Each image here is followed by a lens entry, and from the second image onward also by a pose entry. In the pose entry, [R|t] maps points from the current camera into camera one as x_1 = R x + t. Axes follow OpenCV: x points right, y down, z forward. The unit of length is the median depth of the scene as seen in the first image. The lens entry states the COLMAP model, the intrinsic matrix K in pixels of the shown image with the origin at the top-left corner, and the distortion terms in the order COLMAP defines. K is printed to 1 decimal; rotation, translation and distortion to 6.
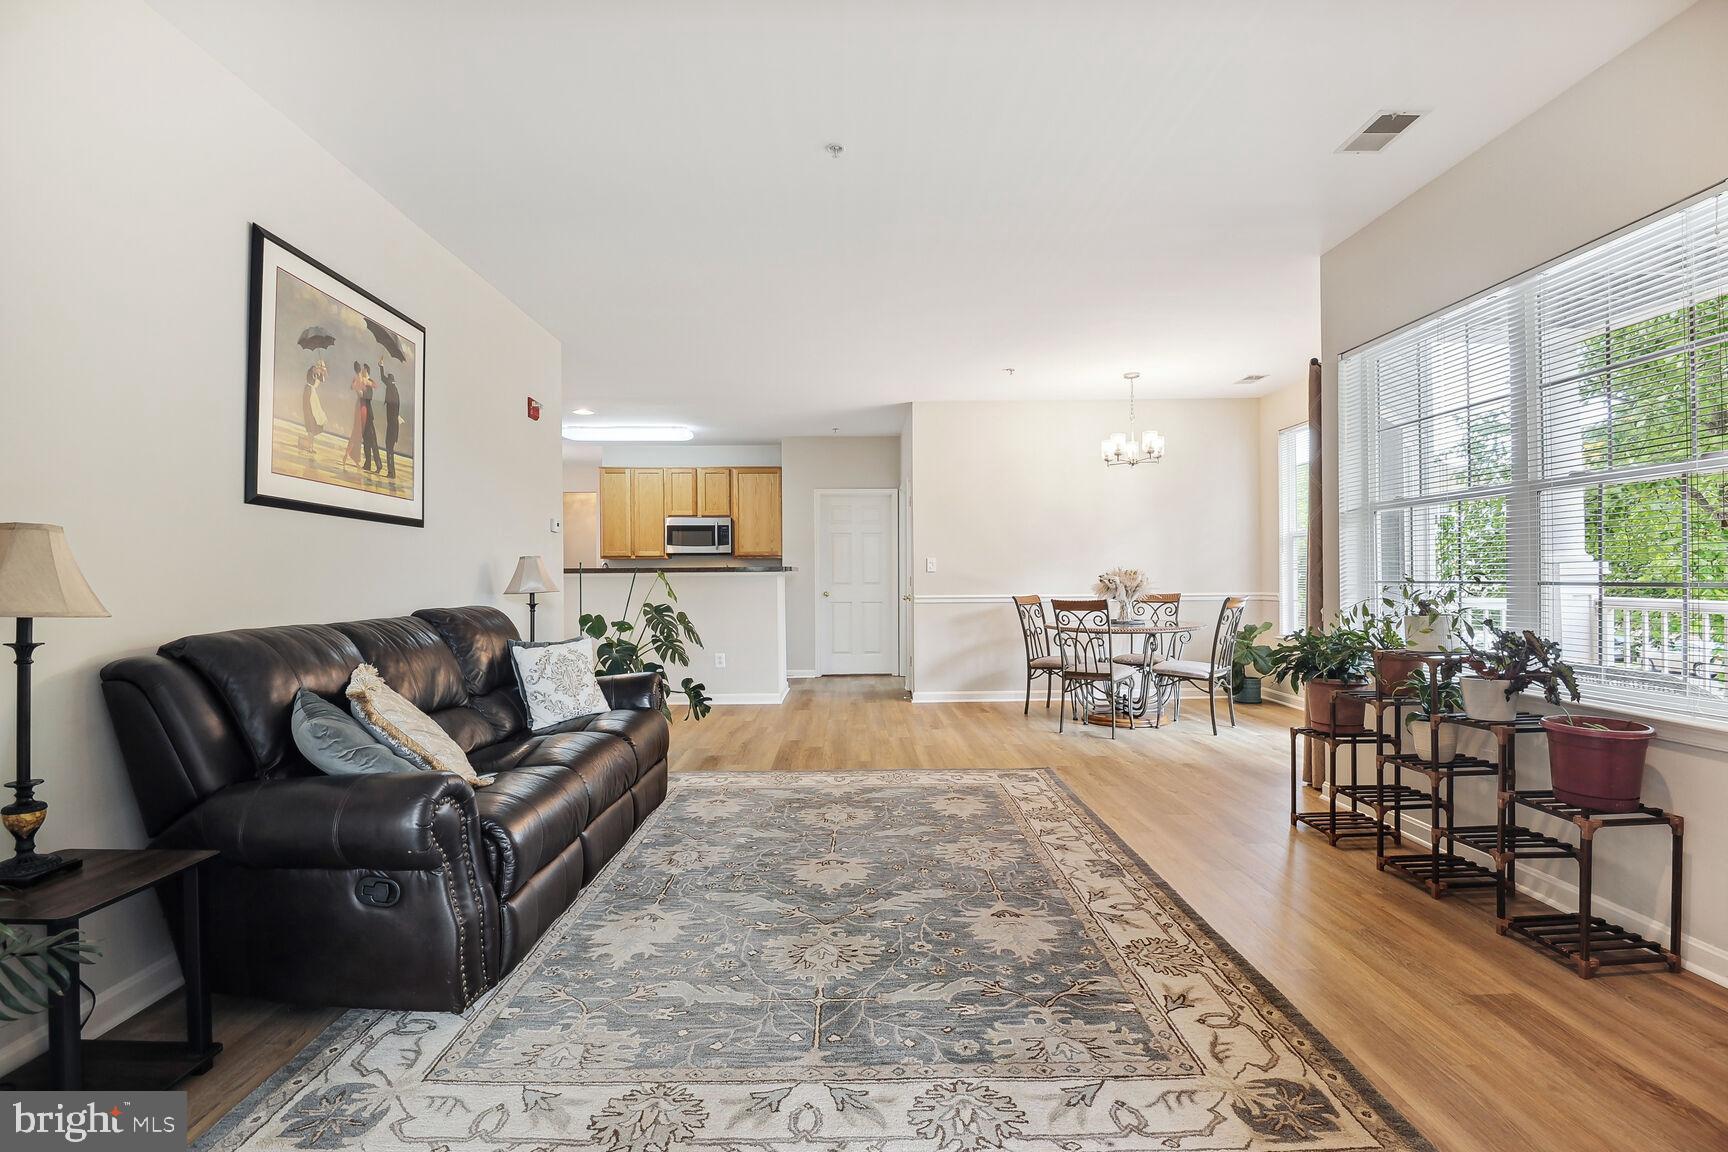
lens RADIAL K [[805.8, 0, 864.0], [0, 805.8, 576.0], [0, 0, 1]] dist [0.017388, -0.031064]
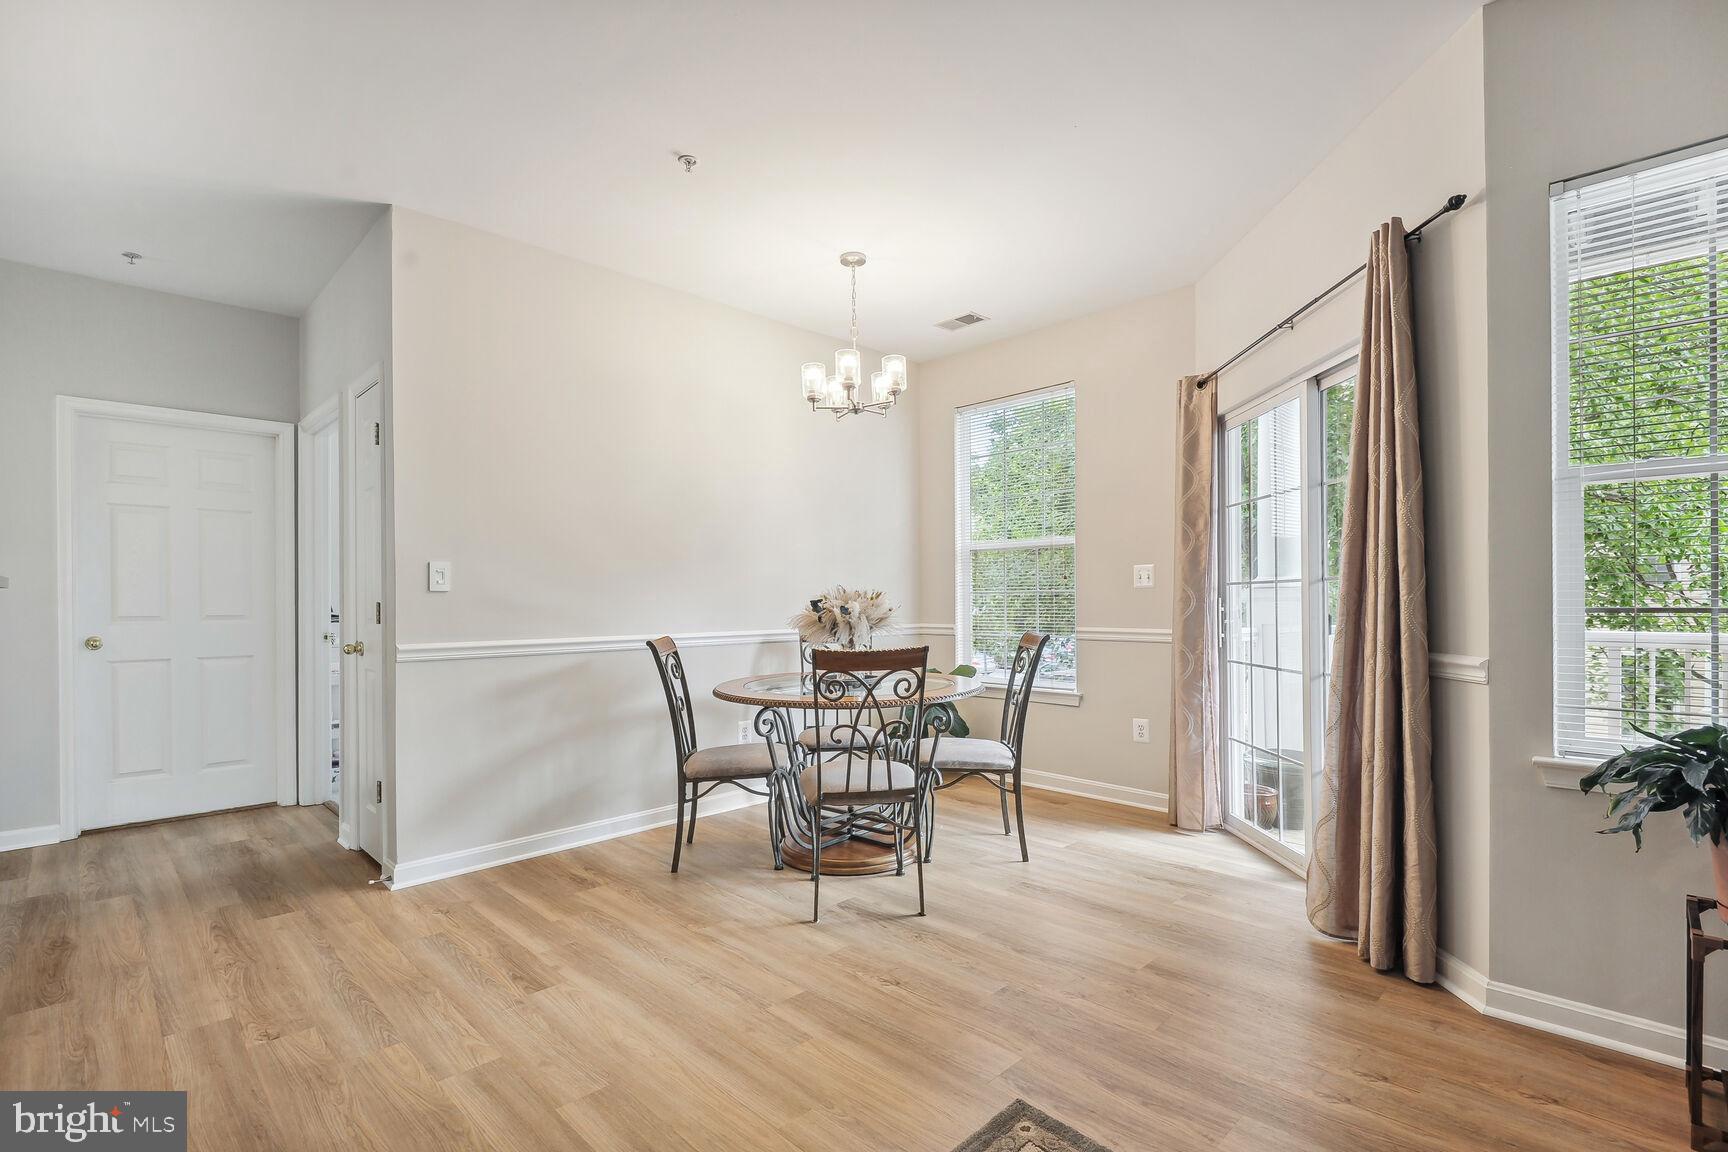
lens RADIAL K [[801.5, 0, 869.0], [0, 801.5, 603.3], [0, 0, 1]] dist [0.027537, -0.023336]
pose [[0.723199, 0.002223, 0.690636, -0.114051], [-0.000331, 0.999996, -0.002872, 0.005684], [-0.690640, 0.001848, 0.723197, 1.025493]]
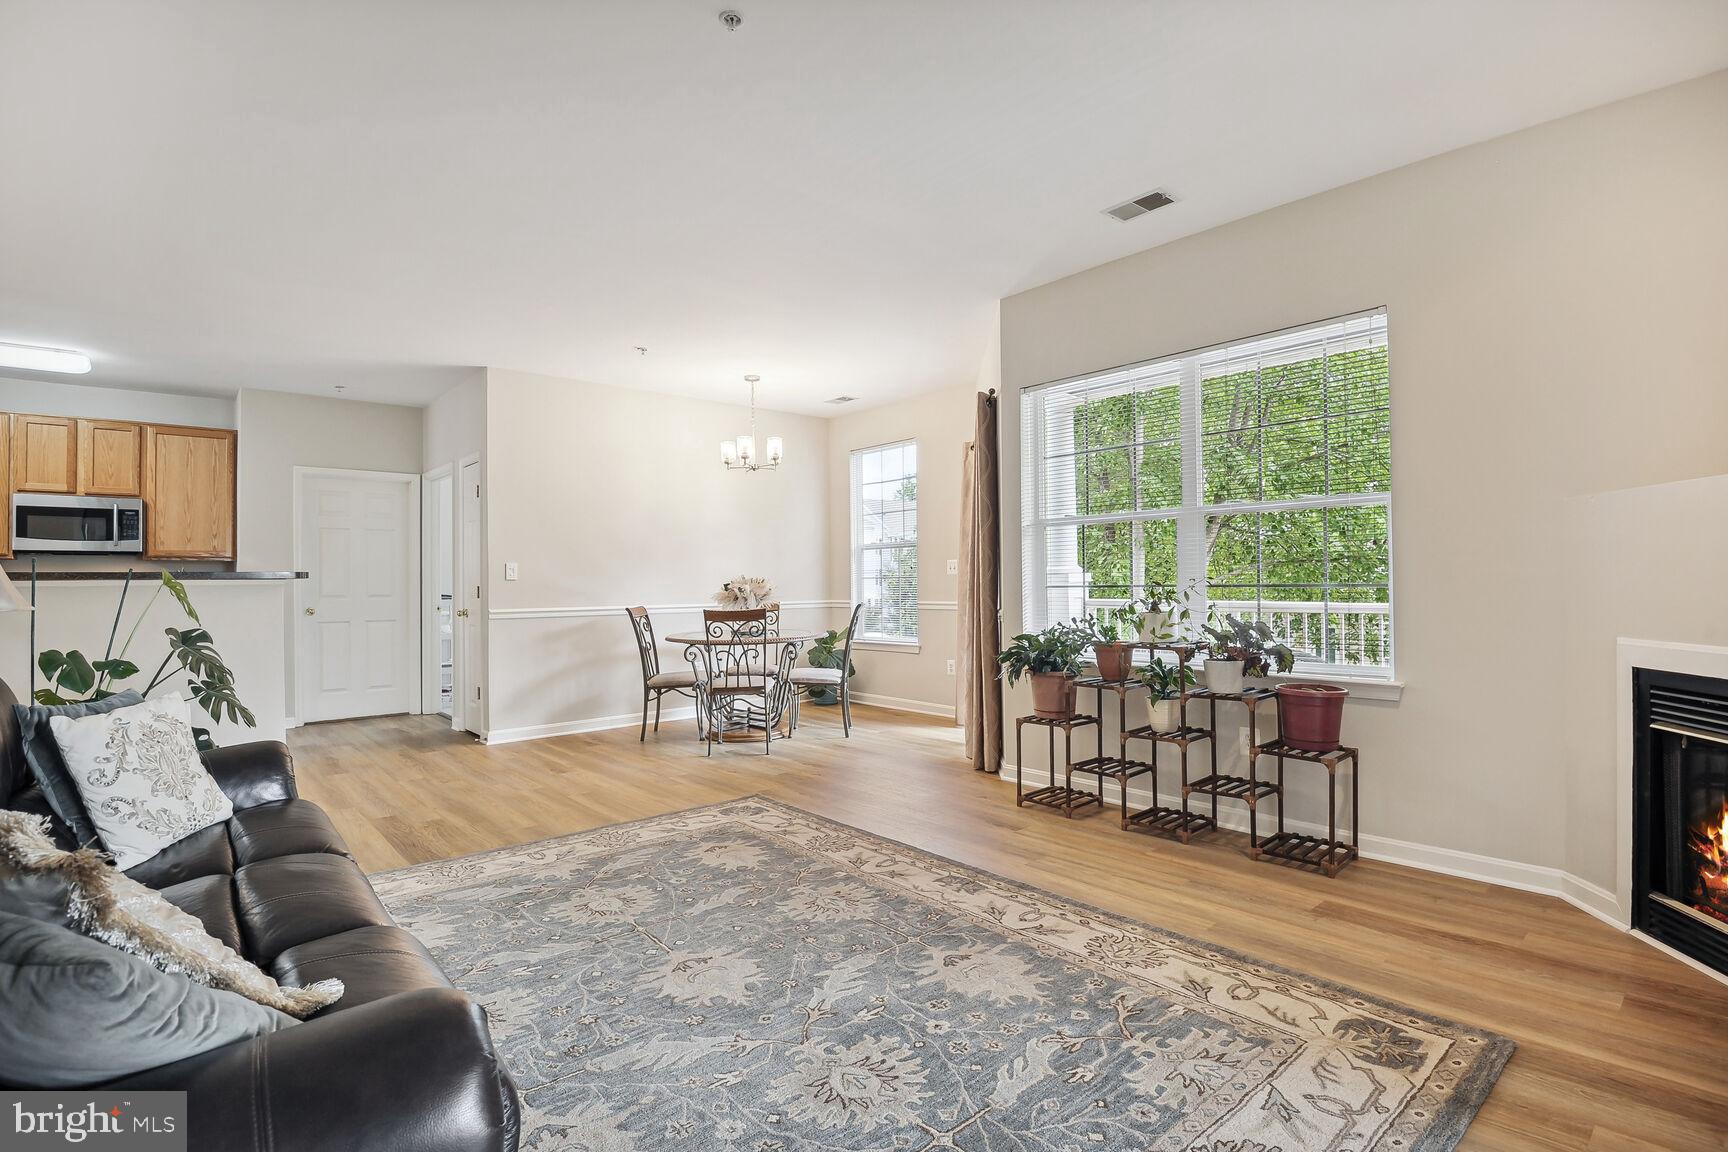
lens RADIAL K [[825.6, 0, 870.0], [0, 825.6, 575.9], [0, 0, 1]] dist [-0.001647, -0.030440]
pose [[0.759781, 0.005936, 0.650152, -0.370191], [0.003984, 0.999897, -0.013786, 0.007135], [-0.650167, 0.013065, 0.759679, 0.279777]]
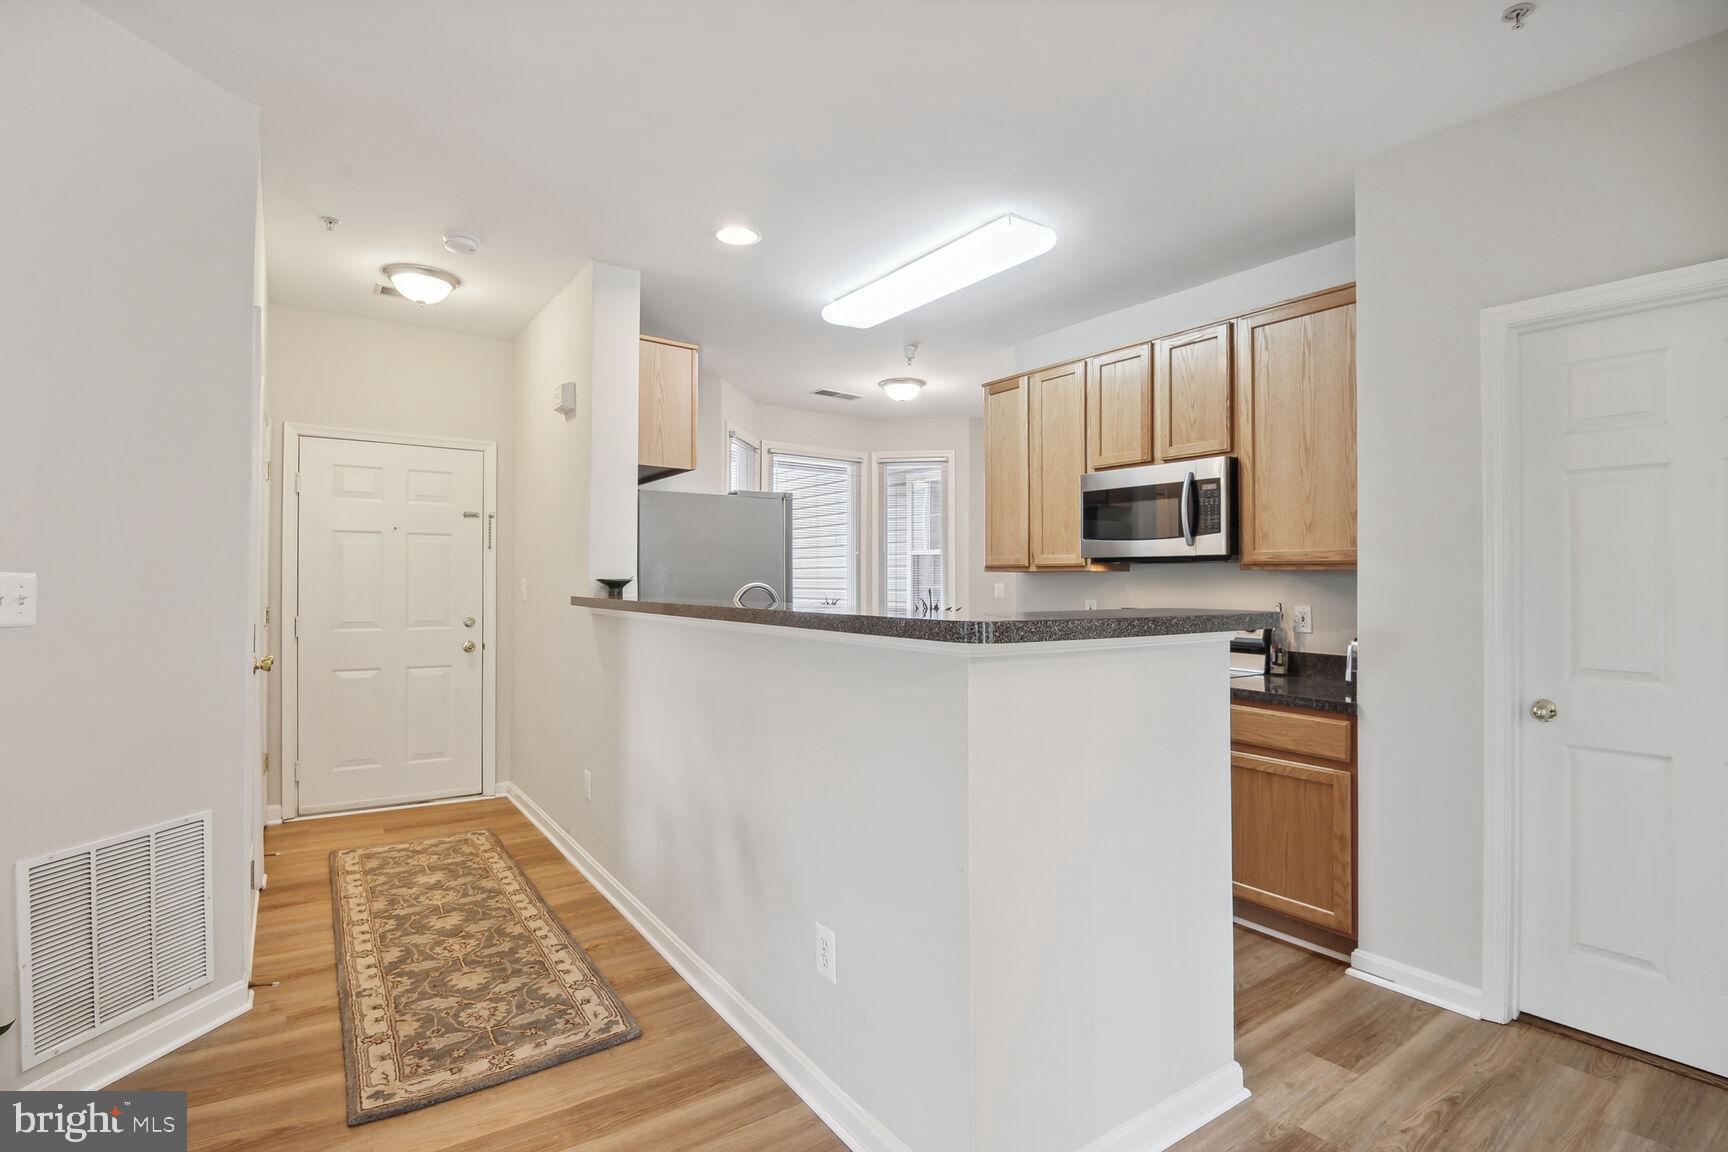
lens RADIAL K [[811.4, 0, 864.0], [0, 811.4, 576.0], [0, 0, 1]] dist [-0.009180, -0.000233]
pose [[0.554103, 0.008508, -0.832405, 0.119707], [-0.005737, 0.999963, 0.006402, -0.052738], [0.832428, 0.001228, 0.554131, 1.738734]]
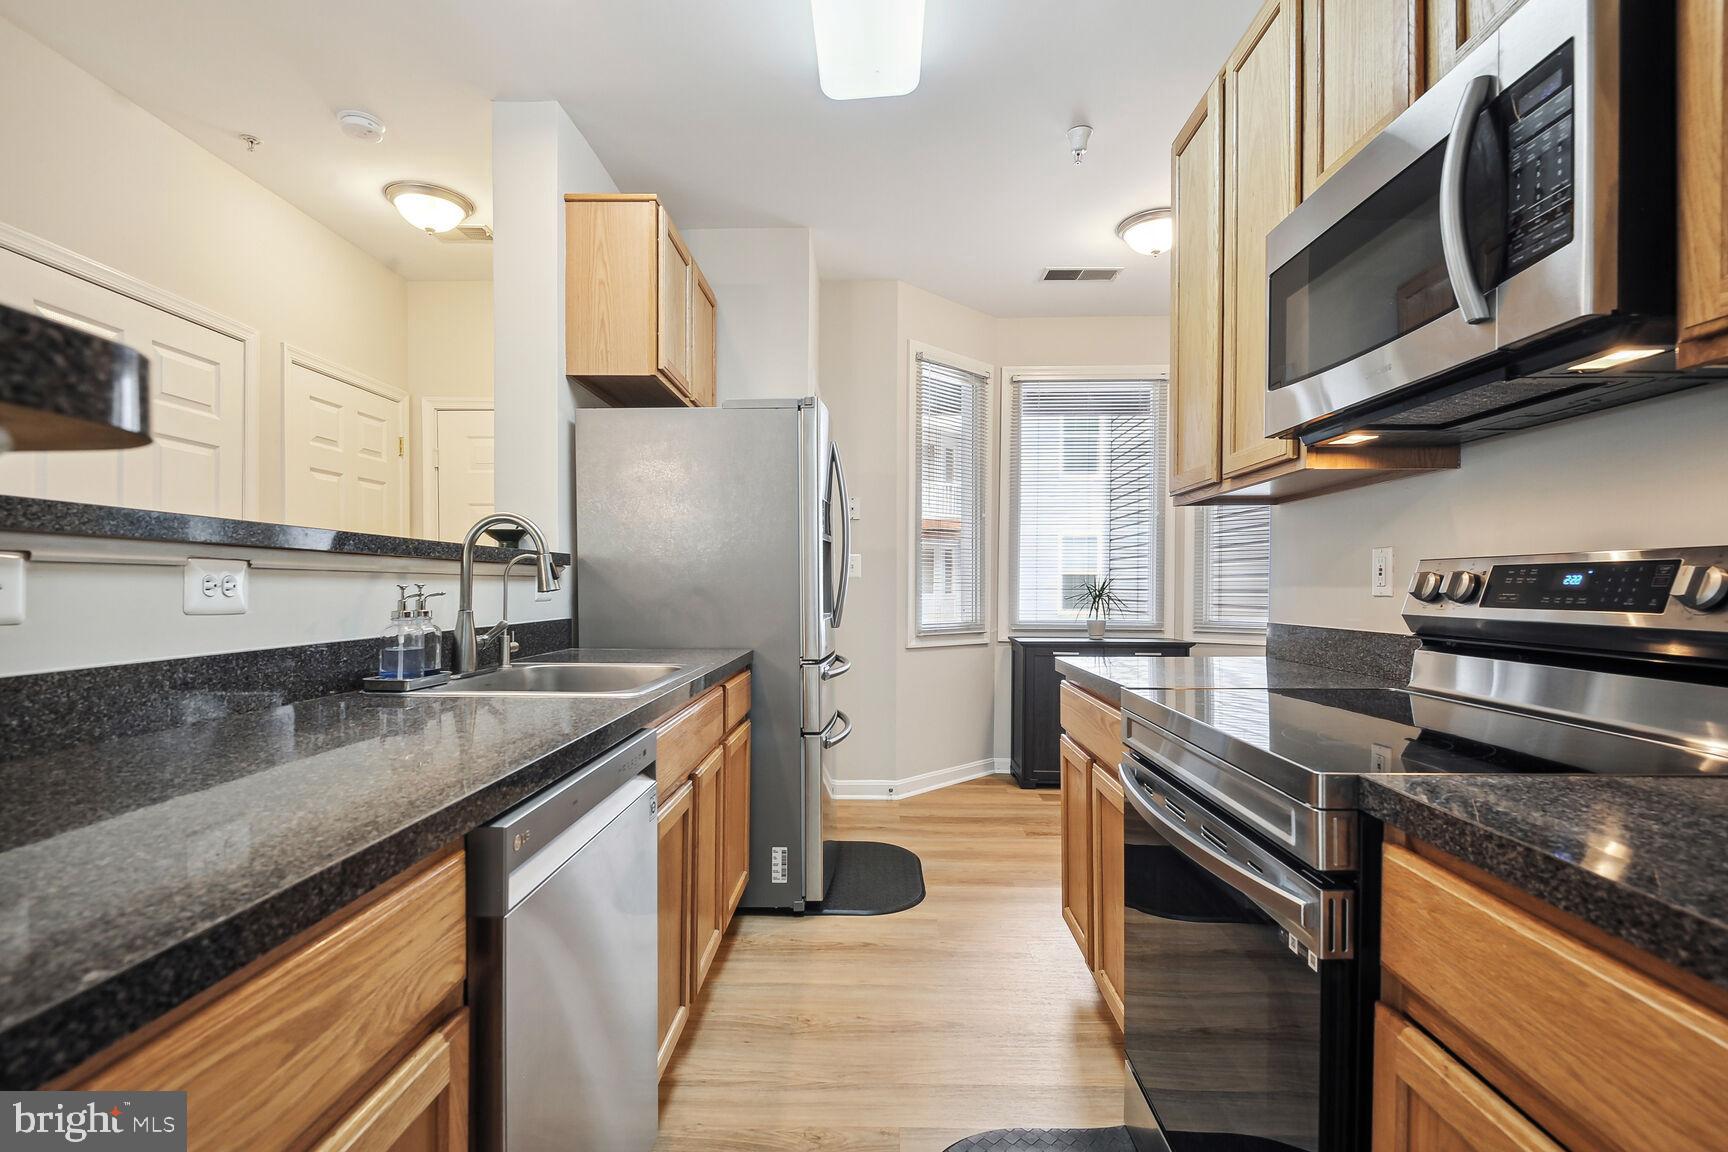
lens RADIAL K [[825.6, 0, 870.0], [0, 825.6, 575.9], [0, 0, 1]] dist [-0.001647, -0.030440]
pose [[-0.040470, -0.007180, -0.999155, -0.182729], [0.002921, 0.999969, -0.007304, 0.005315], [0.999176, -0.003214, -0.040448, 2.400622]]
